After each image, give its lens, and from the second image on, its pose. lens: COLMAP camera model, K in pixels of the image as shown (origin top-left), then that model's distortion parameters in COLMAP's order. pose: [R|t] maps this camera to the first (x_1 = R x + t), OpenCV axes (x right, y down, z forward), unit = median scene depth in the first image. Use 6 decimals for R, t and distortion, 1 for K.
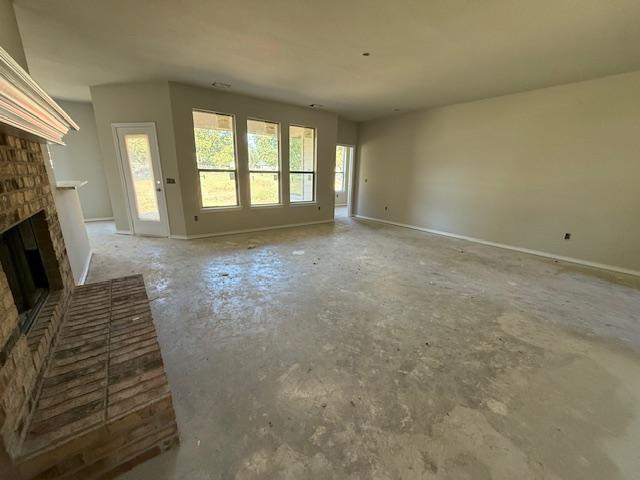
lens RADIAL K [[256.9, 0, 318.9], [0, 256.9, 242.1], [0, 0, 1]] dist [0.000180, -0.000107]
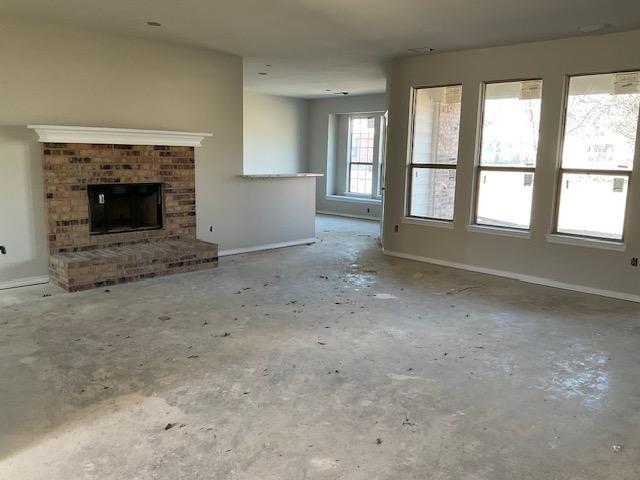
lens RADIAL K [[526.1, 0, 320.3], [0, 526.1, 258.2], [0, 0, 1]] dist [0.006911, -0.001646]
pose [[0.141988, 0.174700, -0.974330, 1.381044], [-0.281715, 0.950730, 0.129415, -0.205922], [0.948934, 0.256108, 0.184208, 0.755106]]
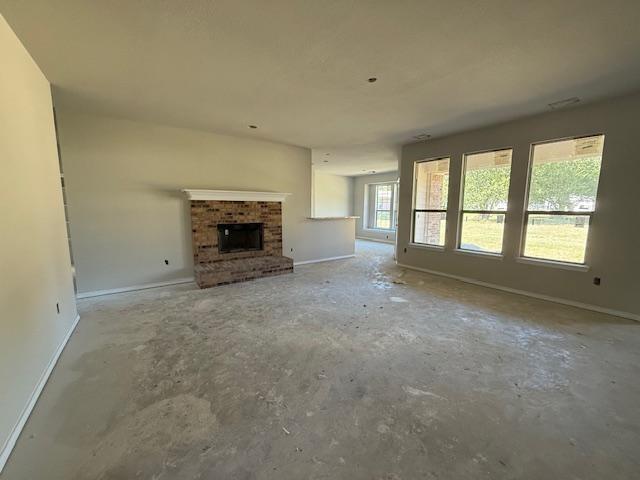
lens RADIAL K [[256.9, 0, 318.9], [0, 256.9, 242.1], [0, 0, 1]] dist [0.000180, -0.000107]
pose [[-0.029022, 0.114338, -0.993018, 0.987696], [-0.271601, 0.955159, 0.117917, -0.224636], [0.961972, 0.273126, 0.003333, 0.852954]]
